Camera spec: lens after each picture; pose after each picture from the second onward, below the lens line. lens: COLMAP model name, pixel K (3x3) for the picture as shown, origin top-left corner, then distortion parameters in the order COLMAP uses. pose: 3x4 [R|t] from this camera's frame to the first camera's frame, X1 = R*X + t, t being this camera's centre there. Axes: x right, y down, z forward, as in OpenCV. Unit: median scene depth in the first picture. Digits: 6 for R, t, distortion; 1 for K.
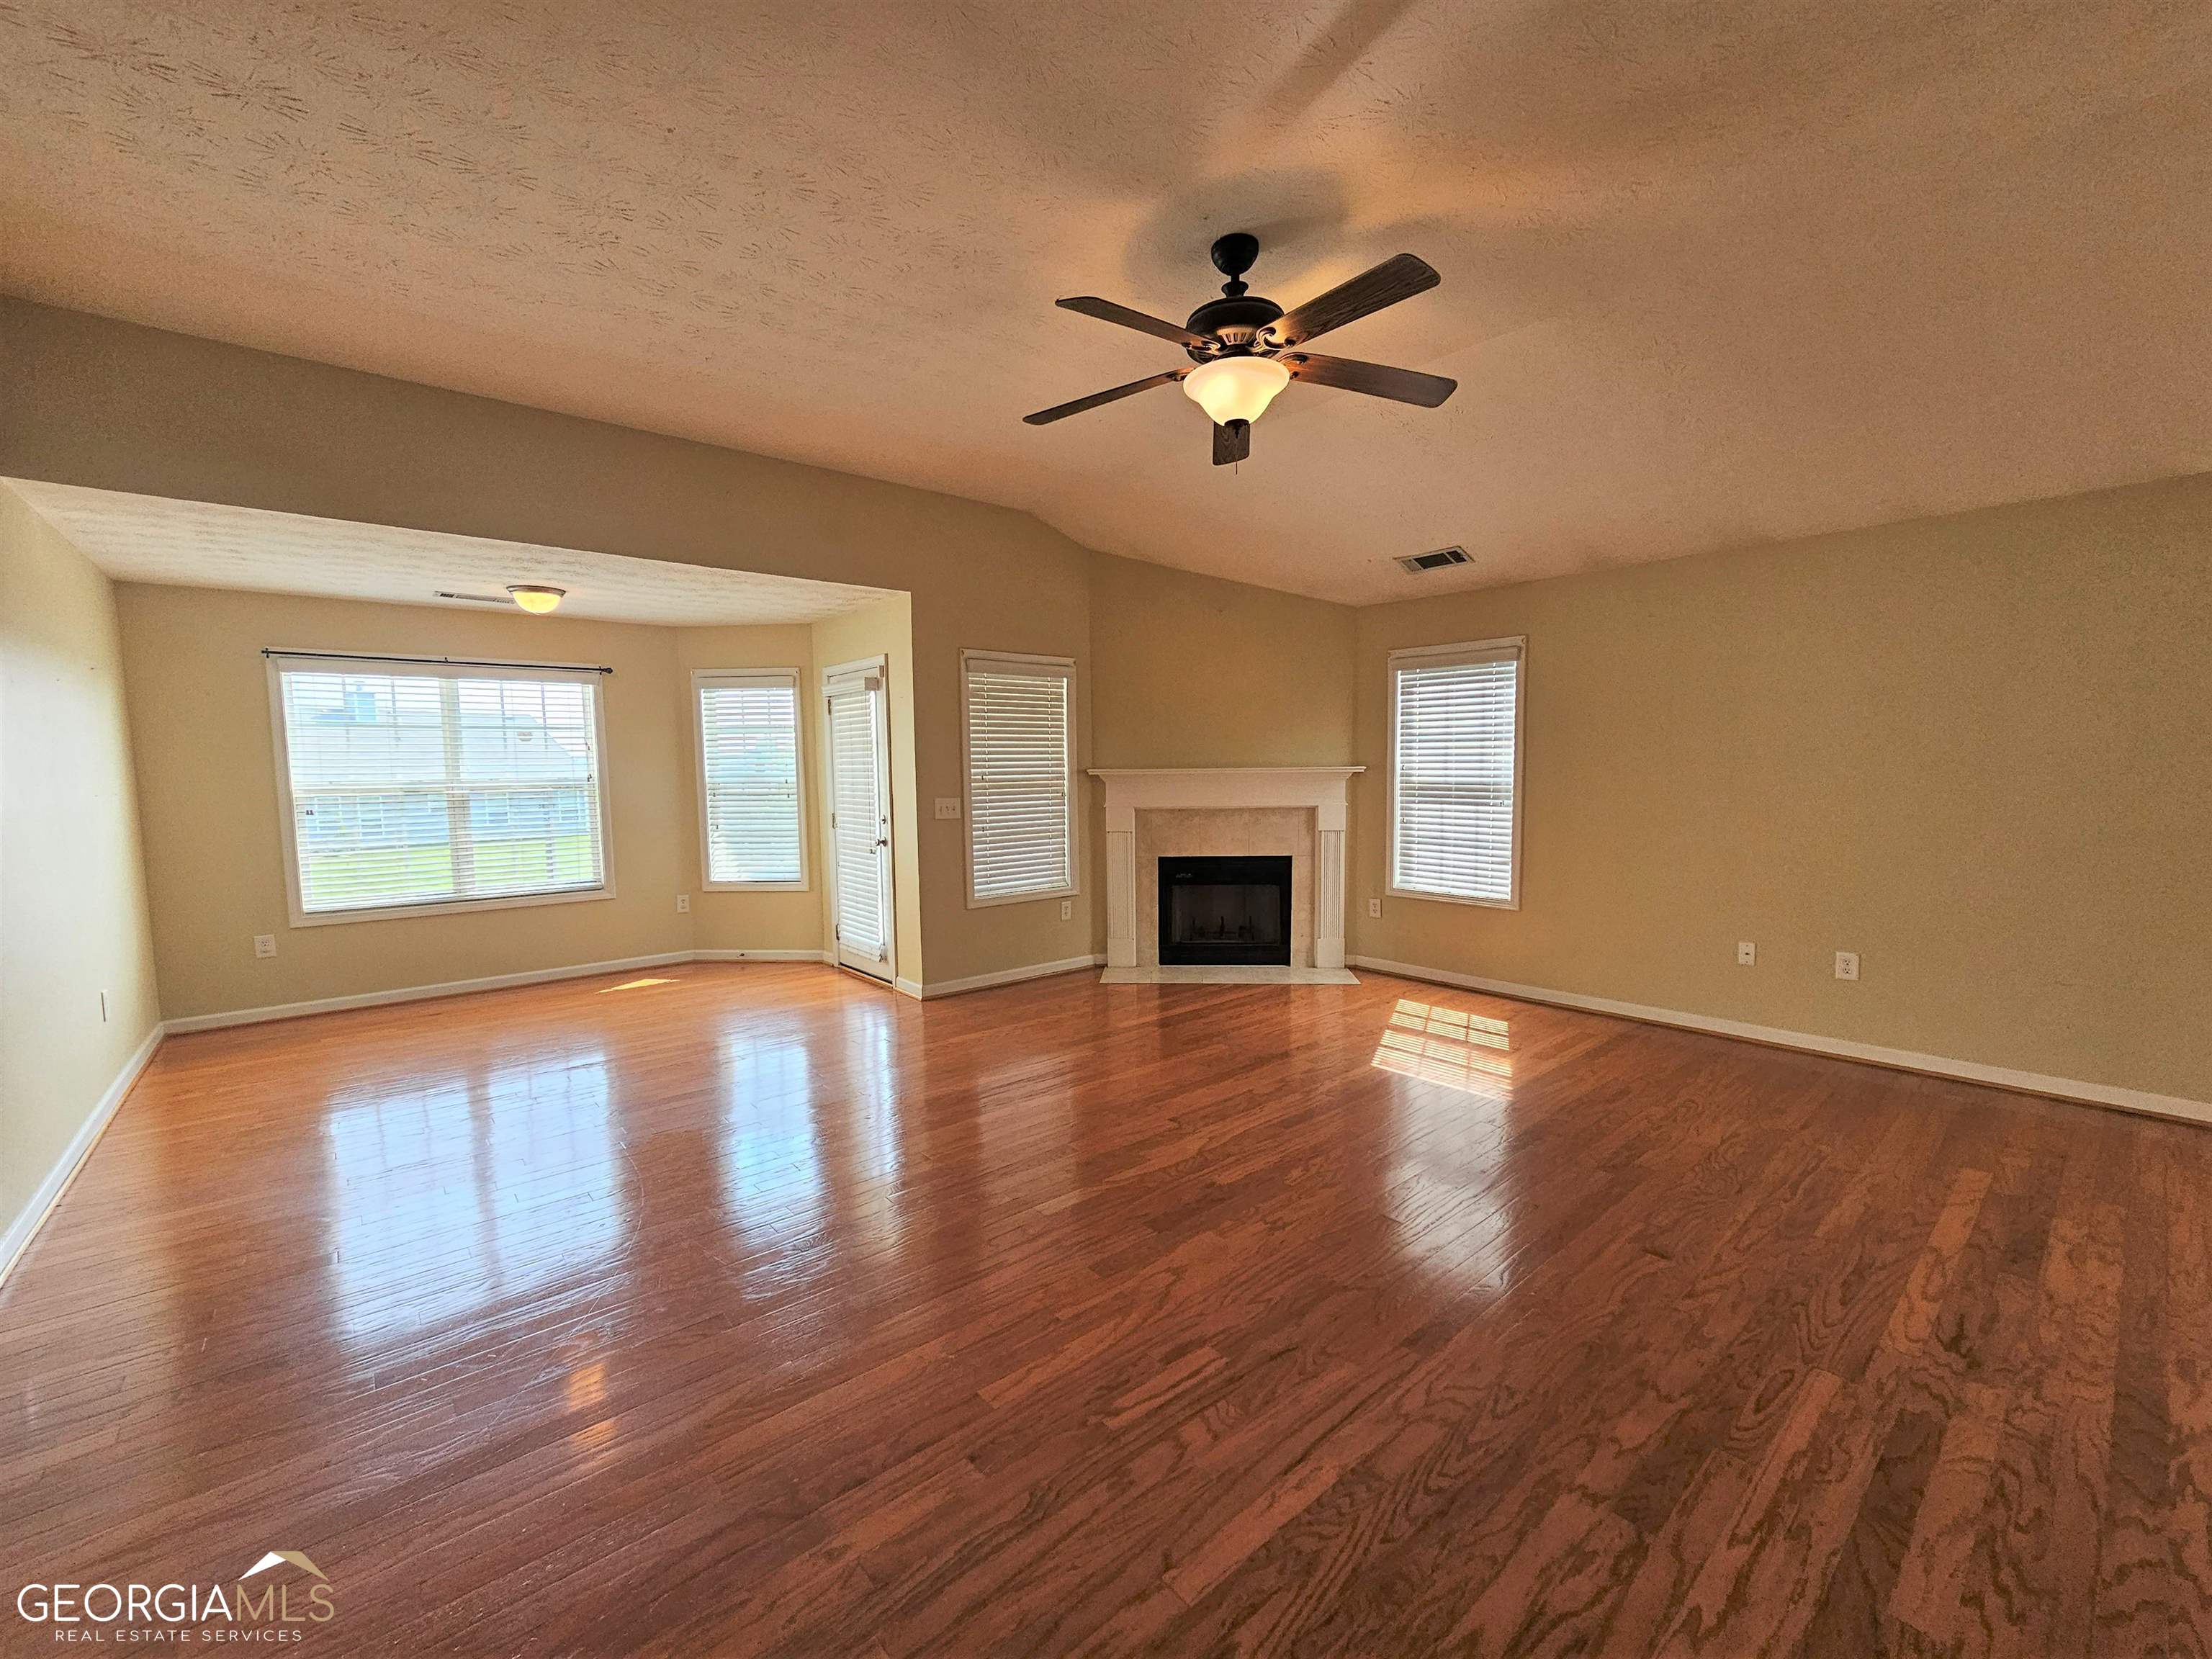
lens RADIAL K [[910.4, 0, 1118.1], [0, 910.4, 836.1], [0, 0, 1]] dist [0.001217, 0.000839]
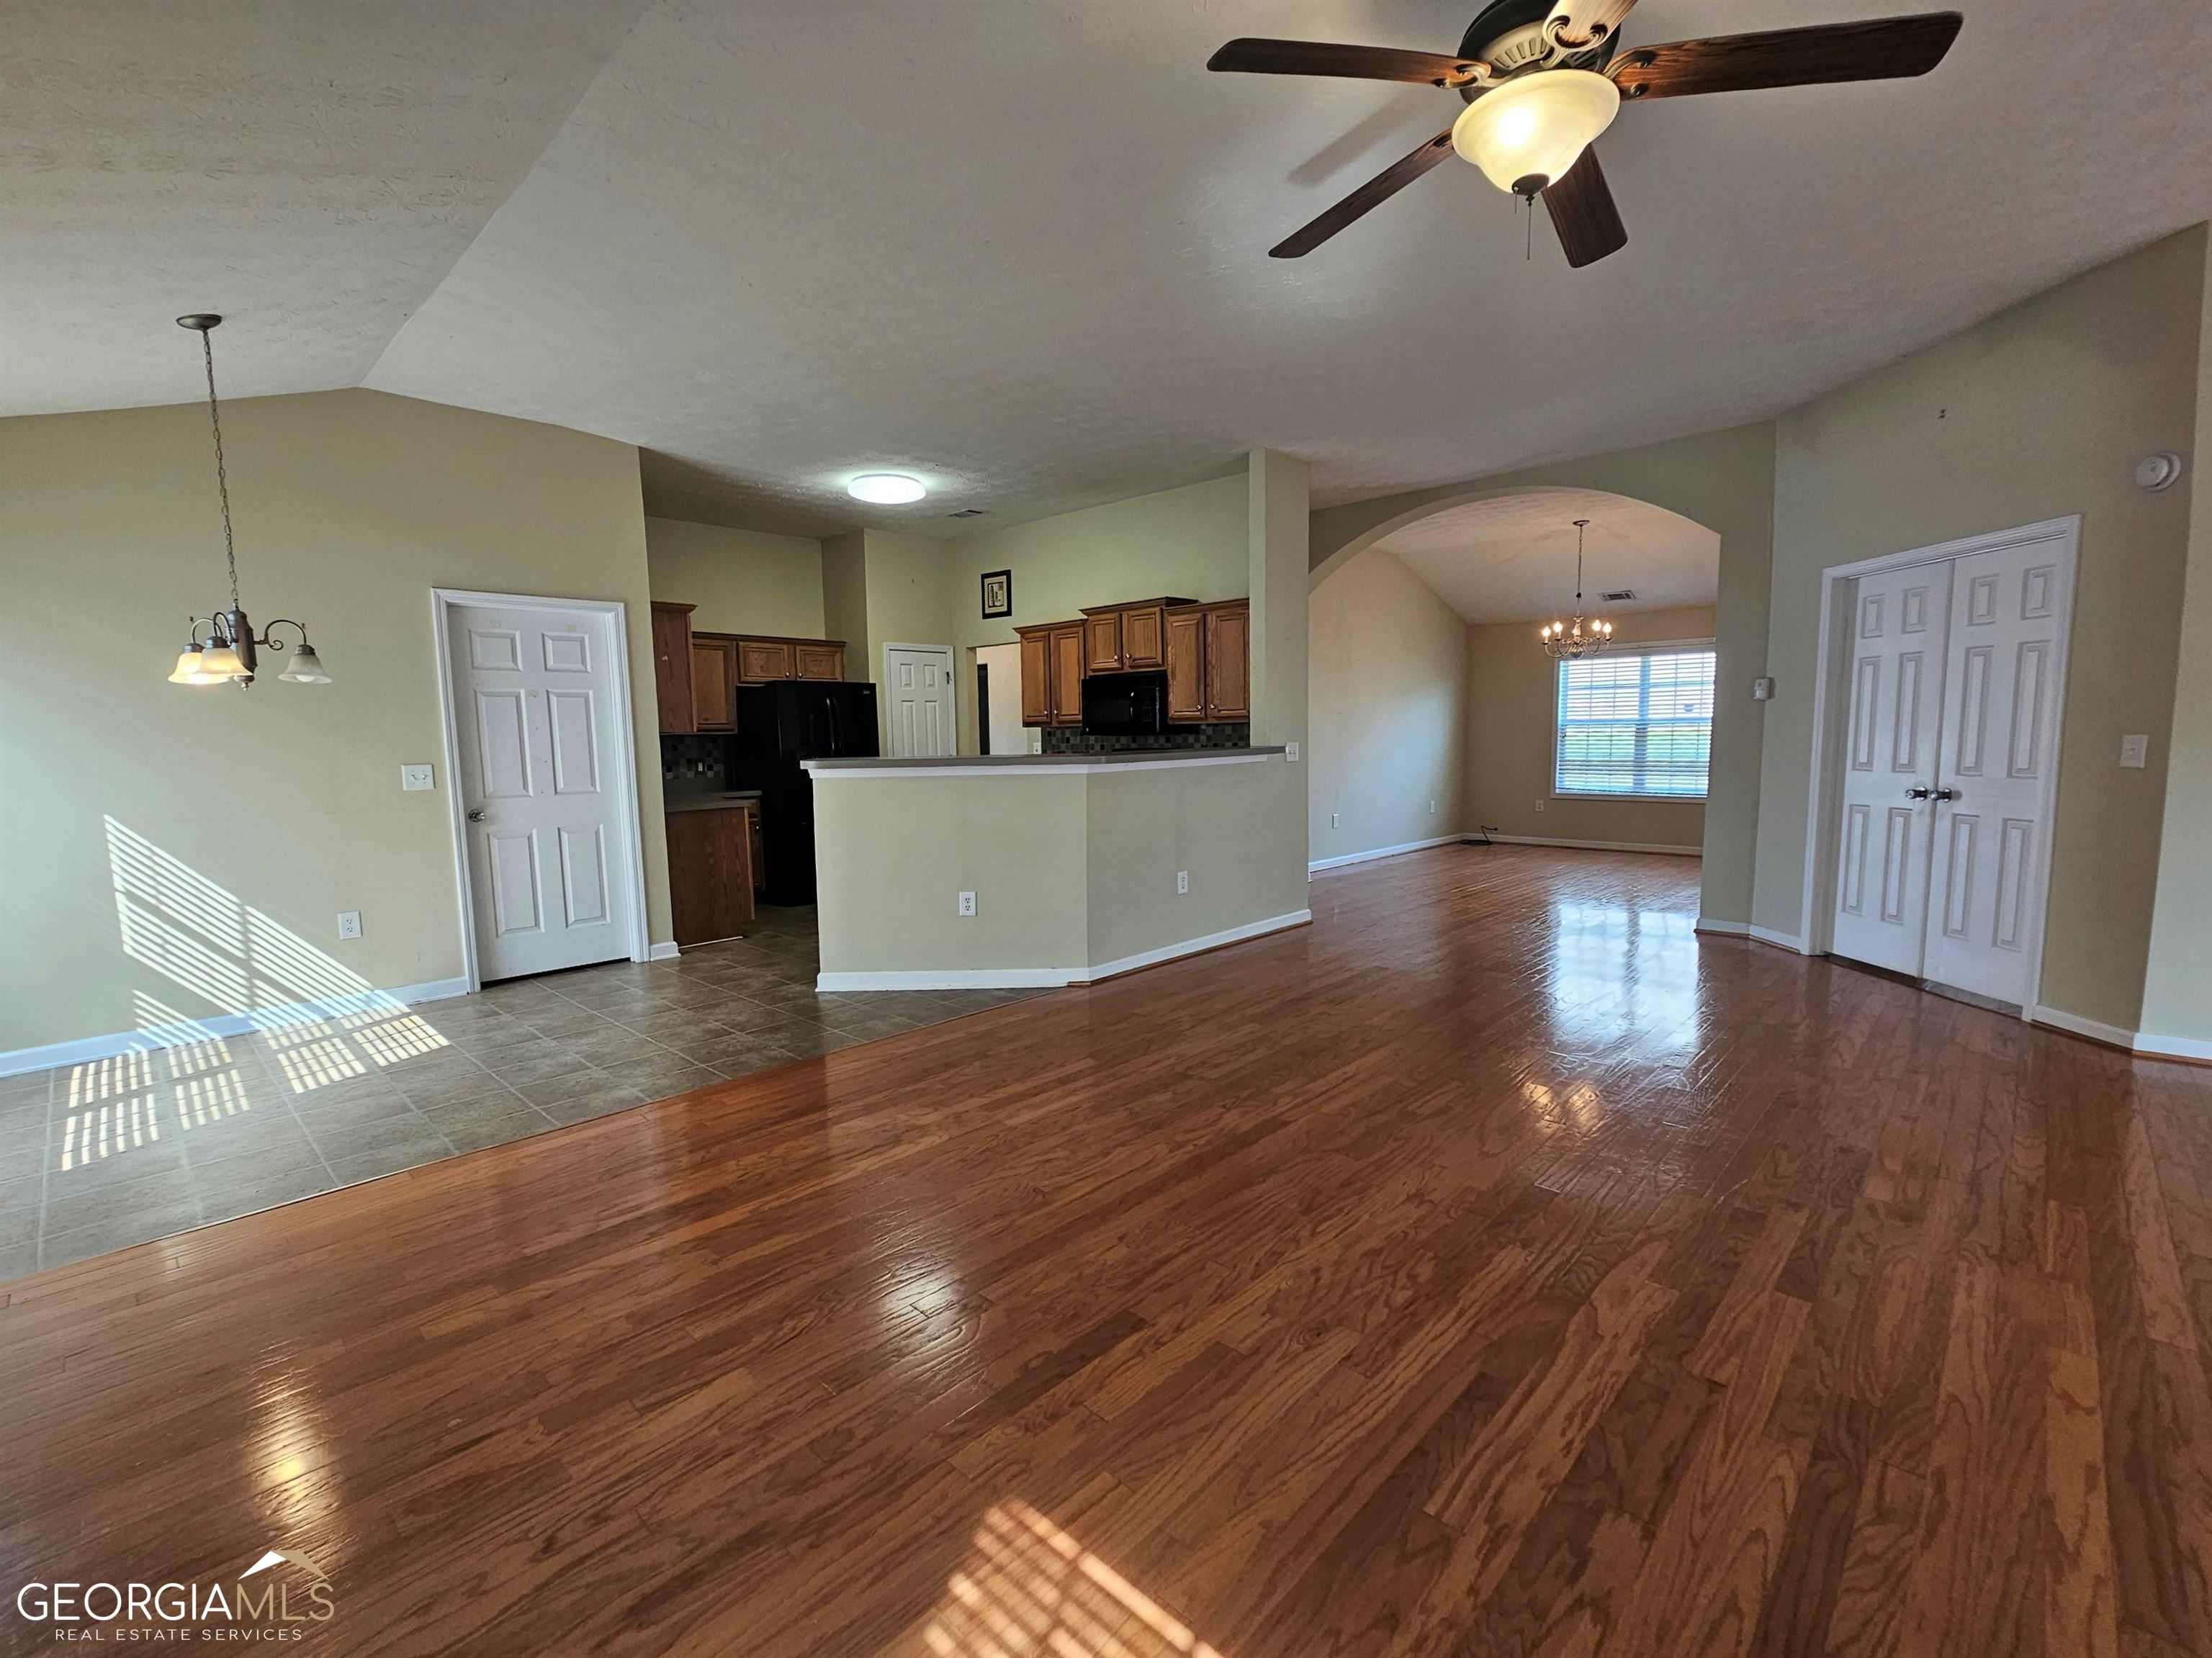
lens RADIAL K [[972.2, 0, 1104.6], [0, 972.2, 838.8], [0, 0, 1]] dist [0.000369, 0.000262]
pose [[-0.996054, 0.042315, -0.078006, 0.245653], [0.027096, 0.982039, 0.186724, -0.052866], [0.084506, 0.183874, -0.979311, 0.834982]]
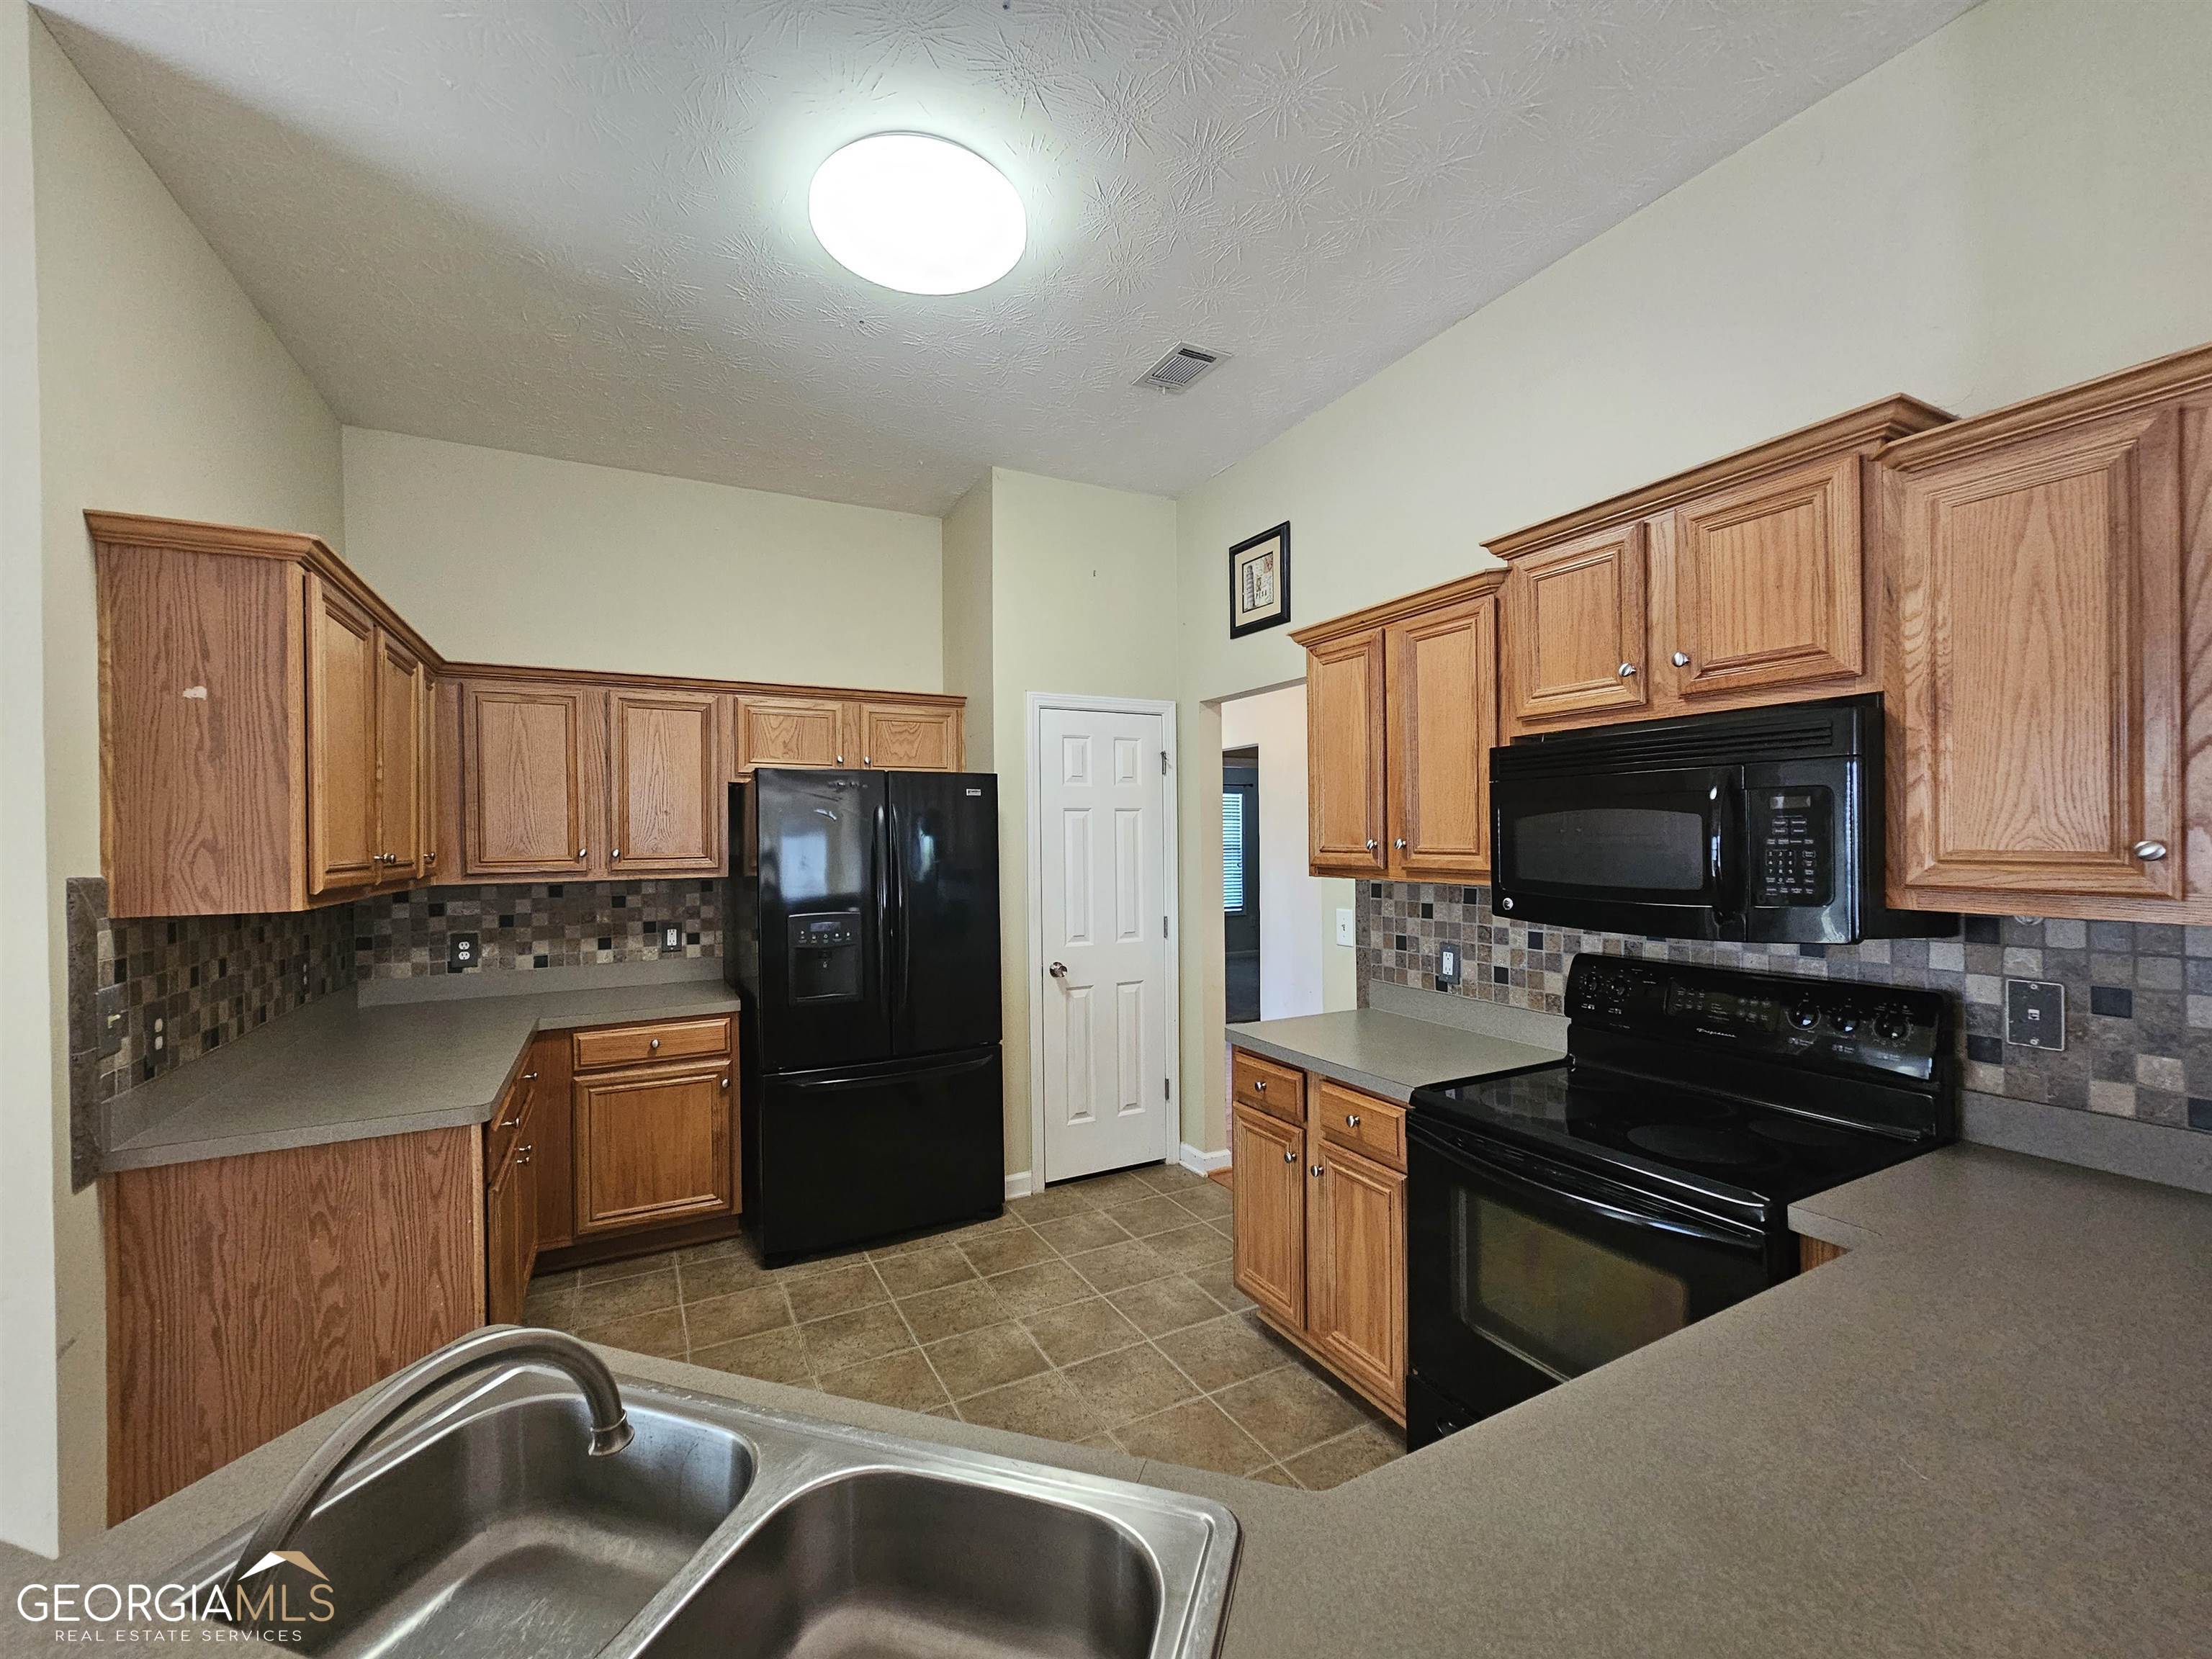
lens RADIAL K [[910.4, 0, 1118.1], [0, 910.4, 836.1], [0, 0, 1]] dist [0.001217, 0.000839]
pose [[-0.974045, 0.027071, 0.224732, 0.236278], [0.044763, 0.996253, 0.074004, -0.022014], [-0.221886, 0.082143, -0.971606, 0.036409]]
